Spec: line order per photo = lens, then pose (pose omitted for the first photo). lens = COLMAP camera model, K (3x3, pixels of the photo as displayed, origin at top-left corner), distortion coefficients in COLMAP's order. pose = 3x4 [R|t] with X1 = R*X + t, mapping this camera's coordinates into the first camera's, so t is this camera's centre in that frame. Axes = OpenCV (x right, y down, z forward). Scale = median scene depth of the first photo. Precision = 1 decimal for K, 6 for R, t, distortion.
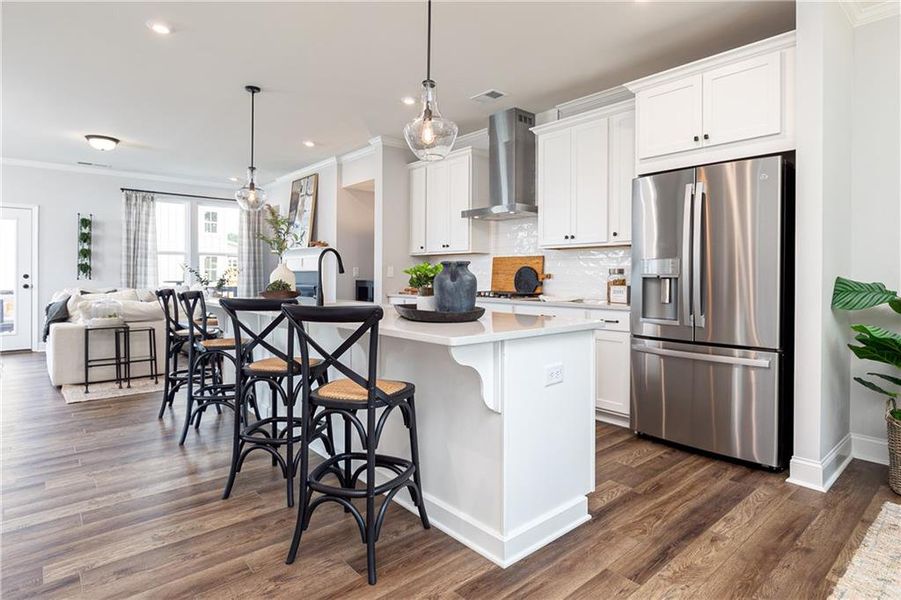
lens RADIAL K [[484.0, 0, 461.1], [0, 484.0, 278.9], [0, 0, 1]] dist [0.002075, 0.000471]
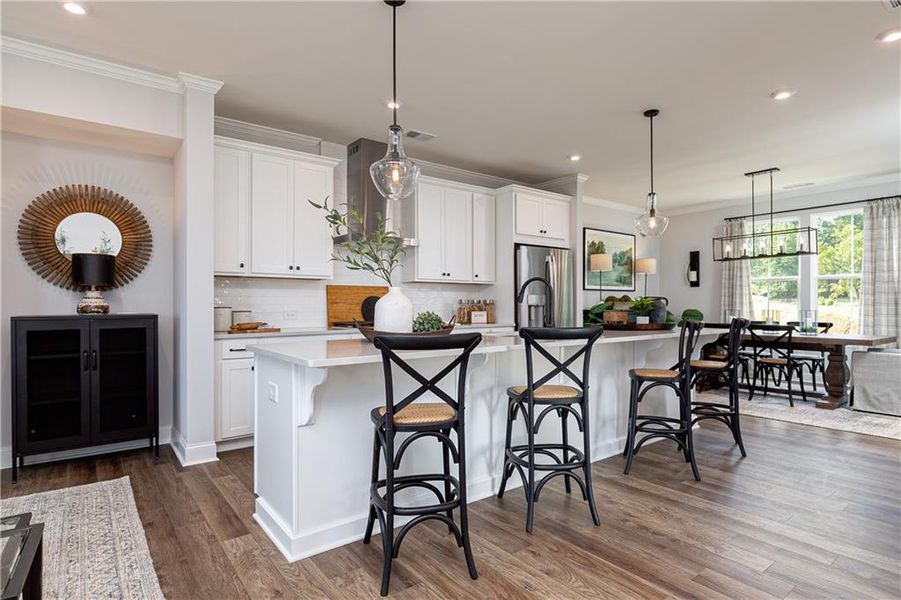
lens RADIAL K [[484.0, 0, 452.7], [0, 484.0, 303.2], [0, 0, 1]] dist [0.002075, 0.000471]
pose [[0.065111, 0.001980, 0.997876, -0.960070], [0.011174, 0.999934, -0.002713, -0.006738], [-0.997815, 0.011327, 0.065085, 0.830889]]
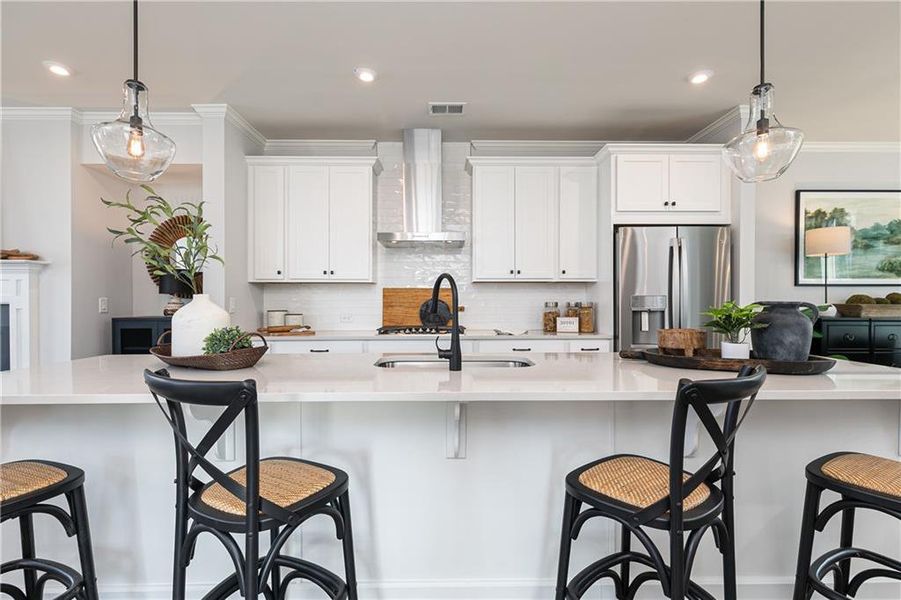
lens RADIAL K [[407.3, 0, 456.5], [0, 407.3, 304.8], [0, 0, 1]] dist [0.001558, -0.001564]
pose [[0.655198, -0.007535, 0.755420, -0.482635], [0.008898, 0.999958, 0.002257, -0.016924], [-0.755405, 0.005243, 0.655237, 0.480241]]
